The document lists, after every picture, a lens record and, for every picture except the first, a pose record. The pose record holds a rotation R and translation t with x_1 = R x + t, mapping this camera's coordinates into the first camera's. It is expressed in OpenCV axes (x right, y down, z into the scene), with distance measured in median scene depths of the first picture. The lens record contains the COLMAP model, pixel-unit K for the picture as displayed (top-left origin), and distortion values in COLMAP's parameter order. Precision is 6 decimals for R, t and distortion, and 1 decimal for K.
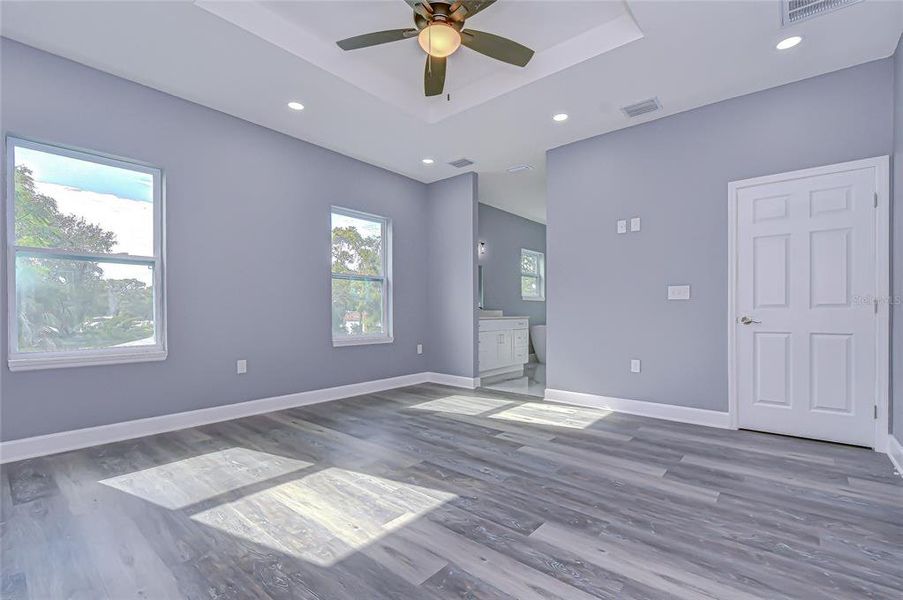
lens RADIAL K [[407.2, 0, 416.4], [0, 407.2, 311.9], [0, 0, 1]] dist [0.000567, 0.000149]
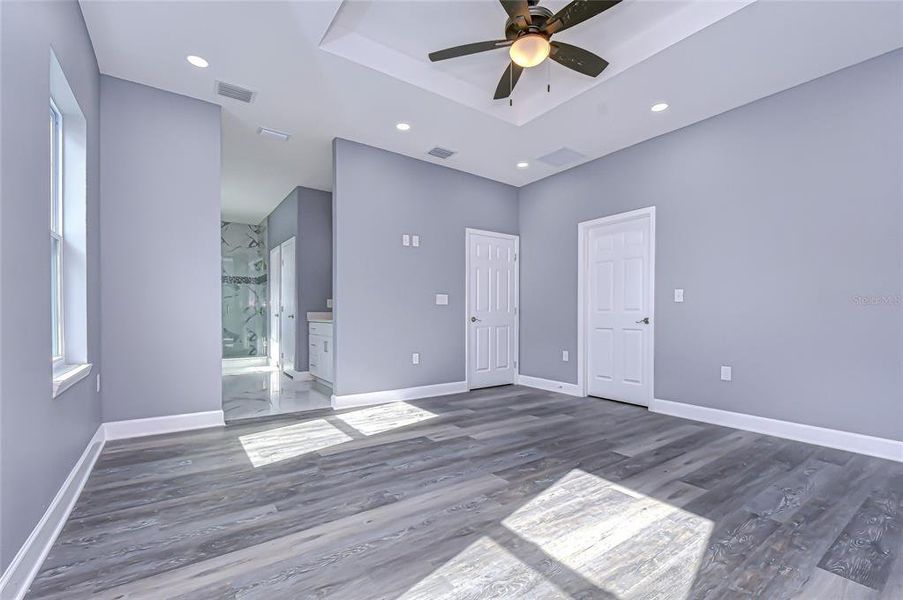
lens RADIAL K [[415.3, 0, 484.5], [0, 415.3, 315.8], [0, 0, 1]] dist [0.002268, -0.000222]
pose [[0.150181, -0.004105, 0.988650, -0.808774], [-0.003937, 0.999981, 0.004750, -0.000553], [-0.988651, -0.004606, 0.150162, 0.767380]]
